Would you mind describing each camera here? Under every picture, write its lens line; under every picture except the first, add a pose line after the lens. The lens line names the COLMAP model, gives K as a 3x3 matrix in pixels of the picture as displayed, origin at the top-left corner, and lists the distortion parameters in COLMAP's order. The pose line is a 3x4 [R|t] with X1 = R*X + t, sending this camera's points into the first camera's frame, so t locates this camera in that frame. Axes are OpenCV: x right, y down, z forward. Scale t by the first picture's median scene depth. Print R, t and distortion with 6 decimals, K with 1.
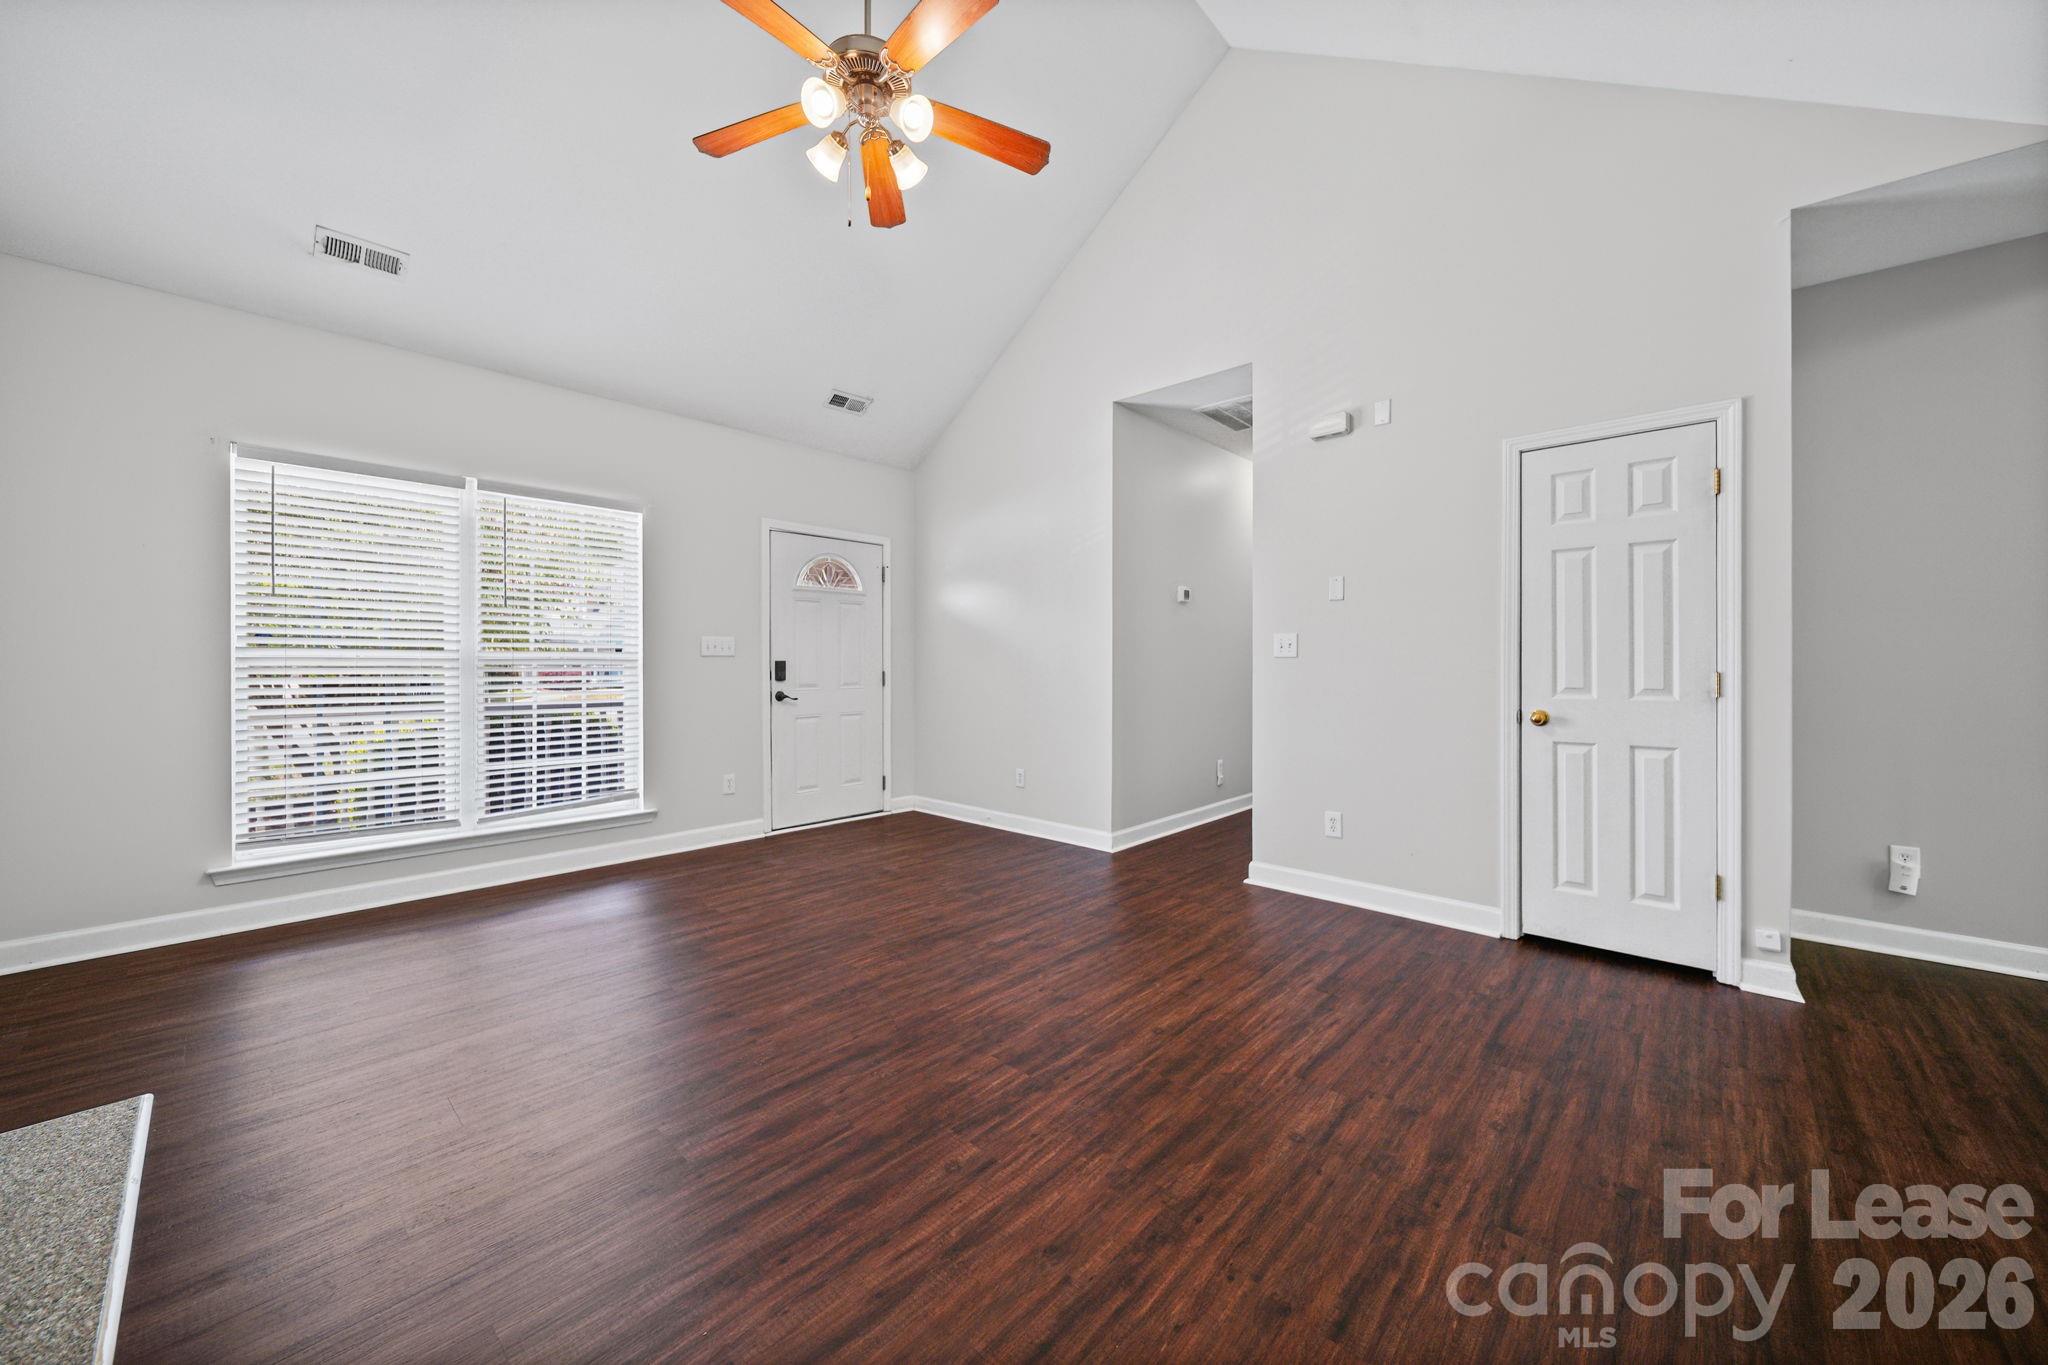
lens RADIAL K [[735.6, 0, 1018.3], [0, 735.6, 671.8], [0, 0, 1]] dist [-0.001945, -0.000629]
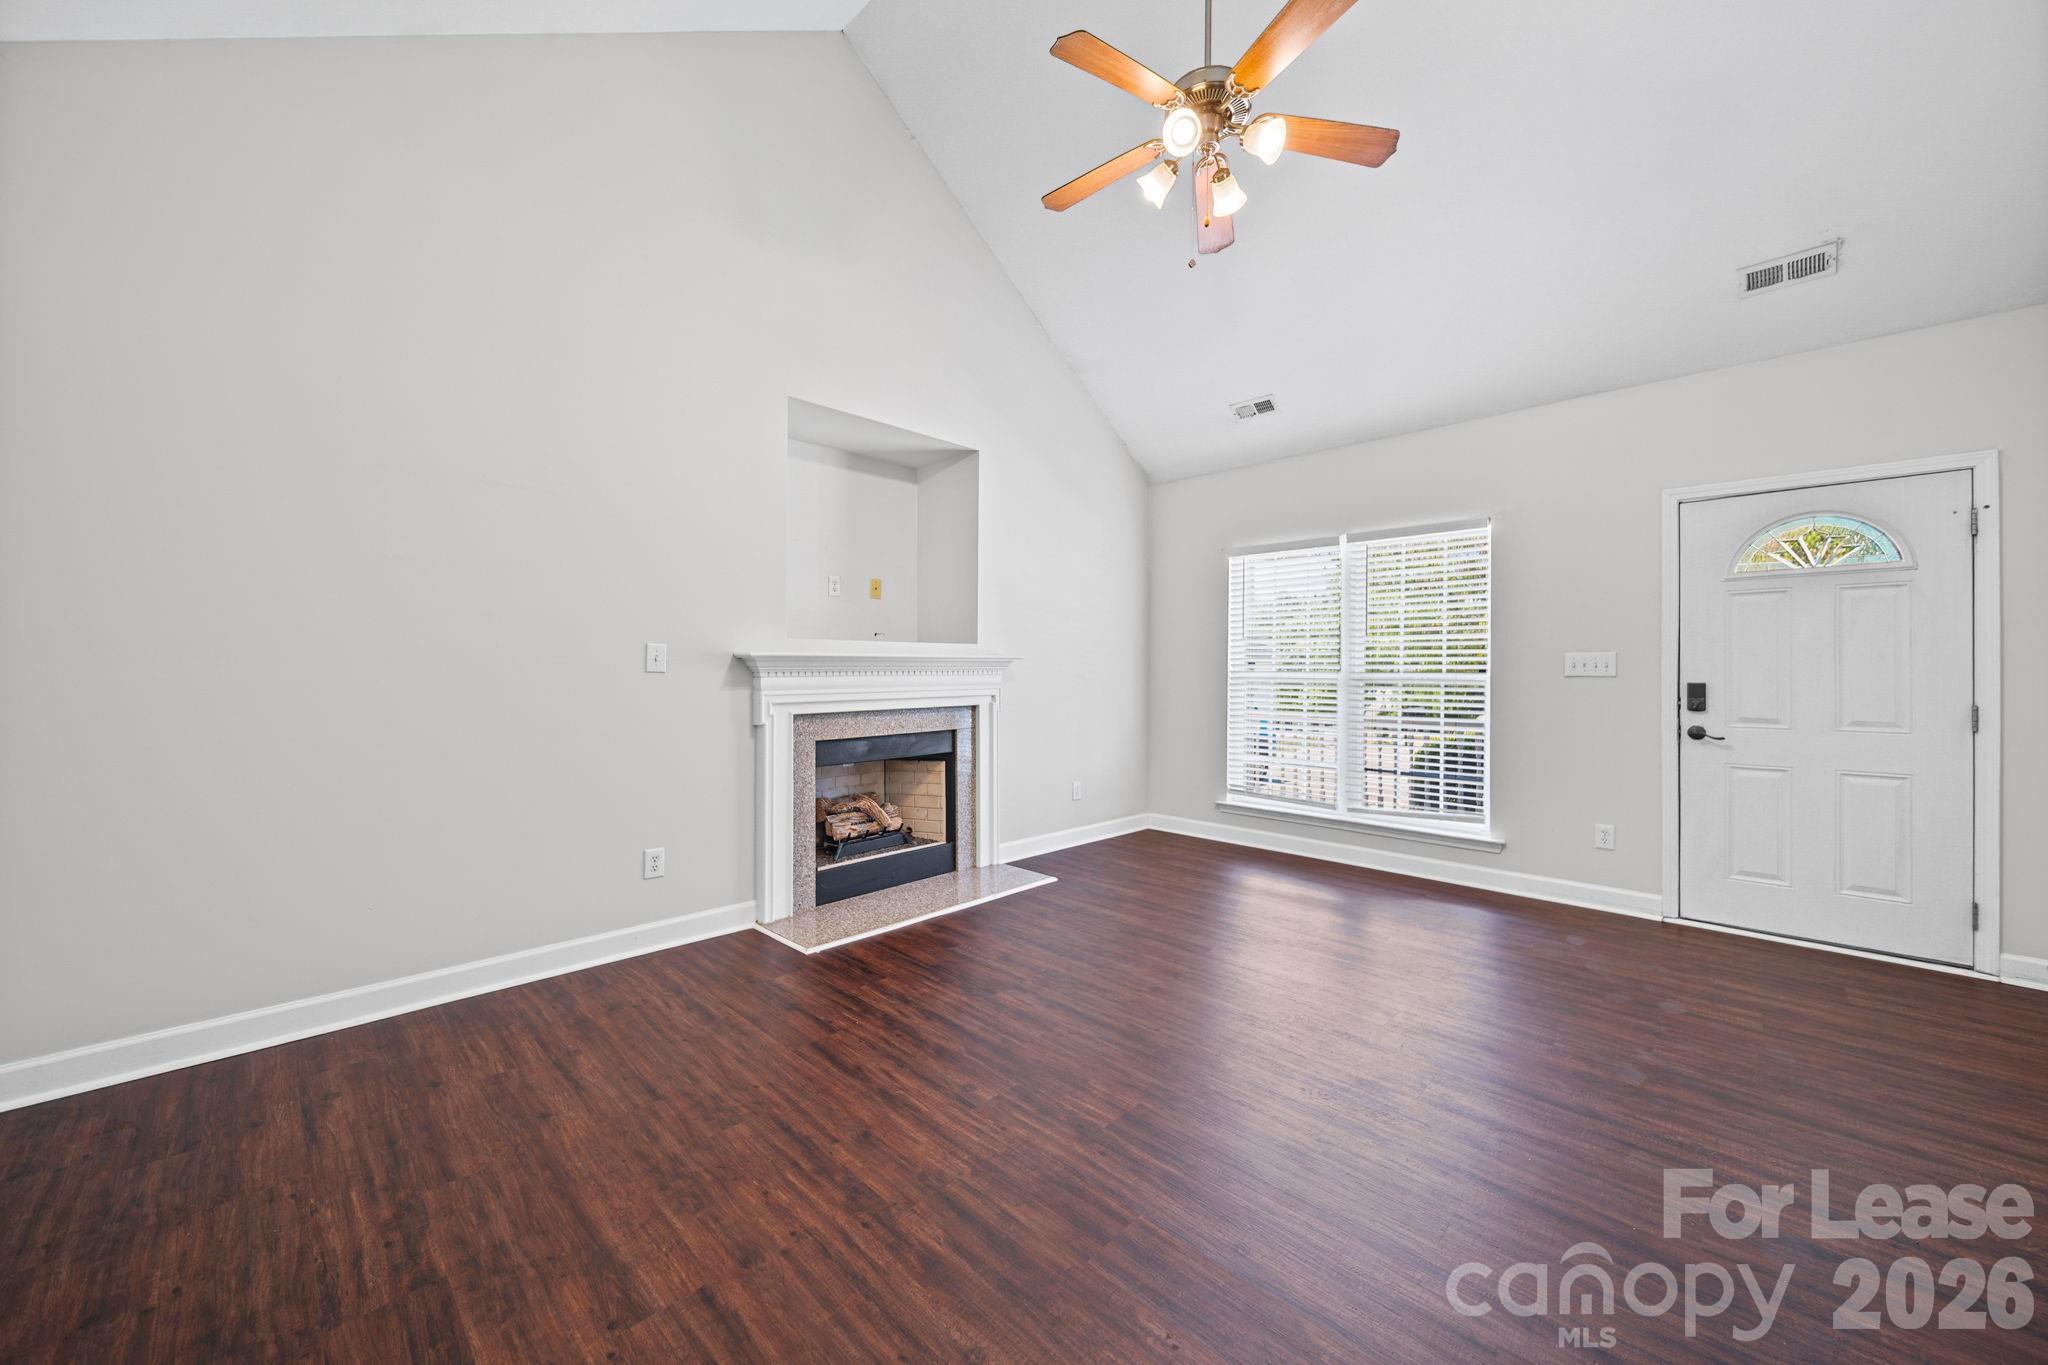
lens RADIAL K [[735.6, 0, 1054.8], [0, 735.6, 681.2], [0, 0, 1]] dist [-0.001945, -0.000629]
pose [[0.006039, 0.005905, -0.999964, 1.042412], [-0.022604, 0.999728, 0.005767, -0.018206], [0.999726, 0.022569, 0.006171, 1.022132]]
